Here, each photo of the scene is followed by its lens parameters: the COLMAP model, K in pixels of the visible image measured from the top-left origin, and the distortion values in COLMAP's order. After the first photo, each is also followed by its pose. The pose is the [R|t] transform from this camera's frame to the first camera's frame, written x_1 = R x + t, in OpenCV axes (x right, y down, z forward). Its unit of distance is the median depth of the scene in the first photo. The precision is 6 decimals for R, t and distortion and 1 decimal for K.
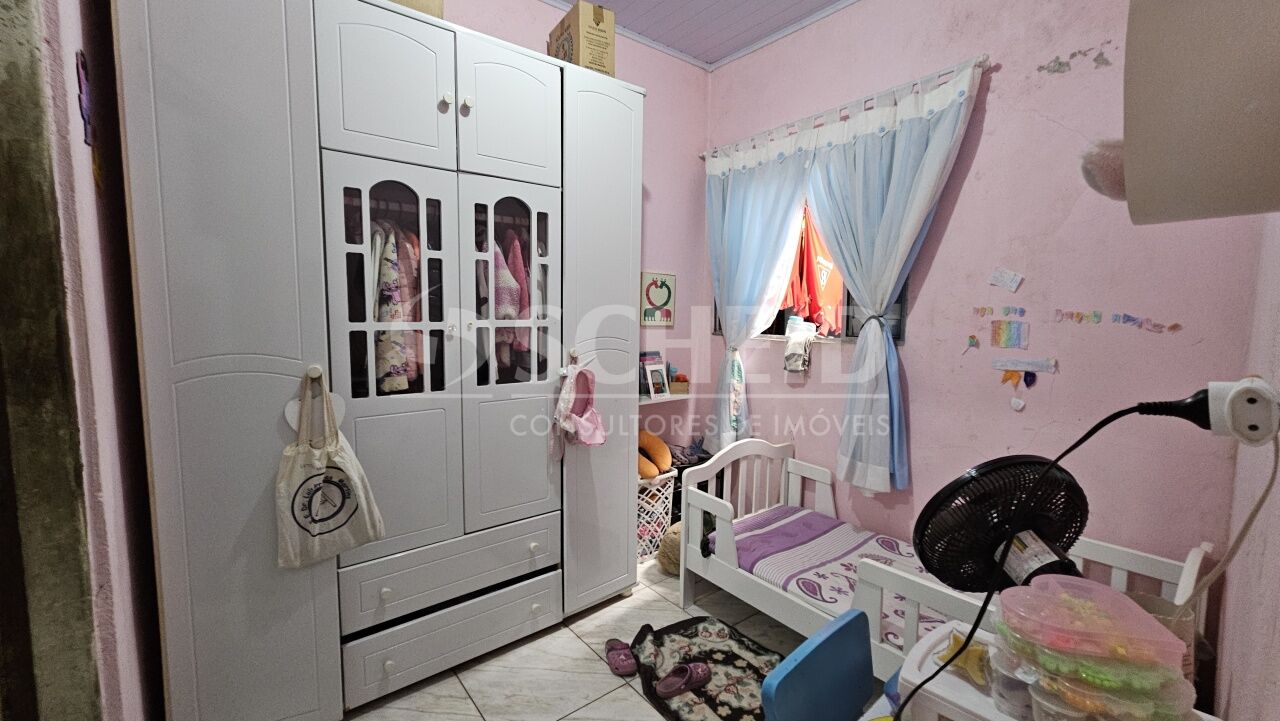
lens RADIAL K [[534.2, 0, 643.3], [0, 534.2, 360.3], [0, 0, 1]] dist [0.000256, 0.001761]
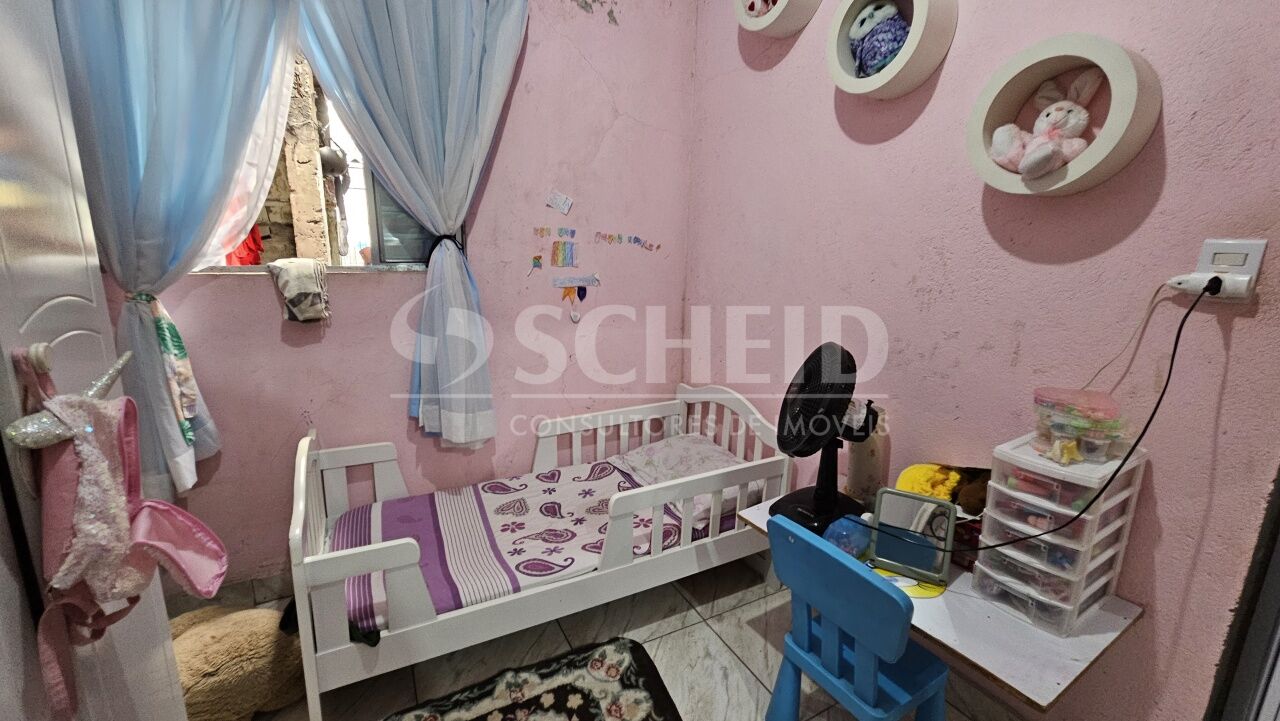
lens RADIAL K [[534.2, 0, 641.3], [0, 534.2, 359.7], [0, 0, 1]] dist [0.000256, 0.001761]
pose [[0.158892, -0.220557, 0.962345, -0.383792], [0.065152, 0.974946, 0.212687, -0.059716], [-0.985144, 0.028904, 0.169281, 0.658845]]
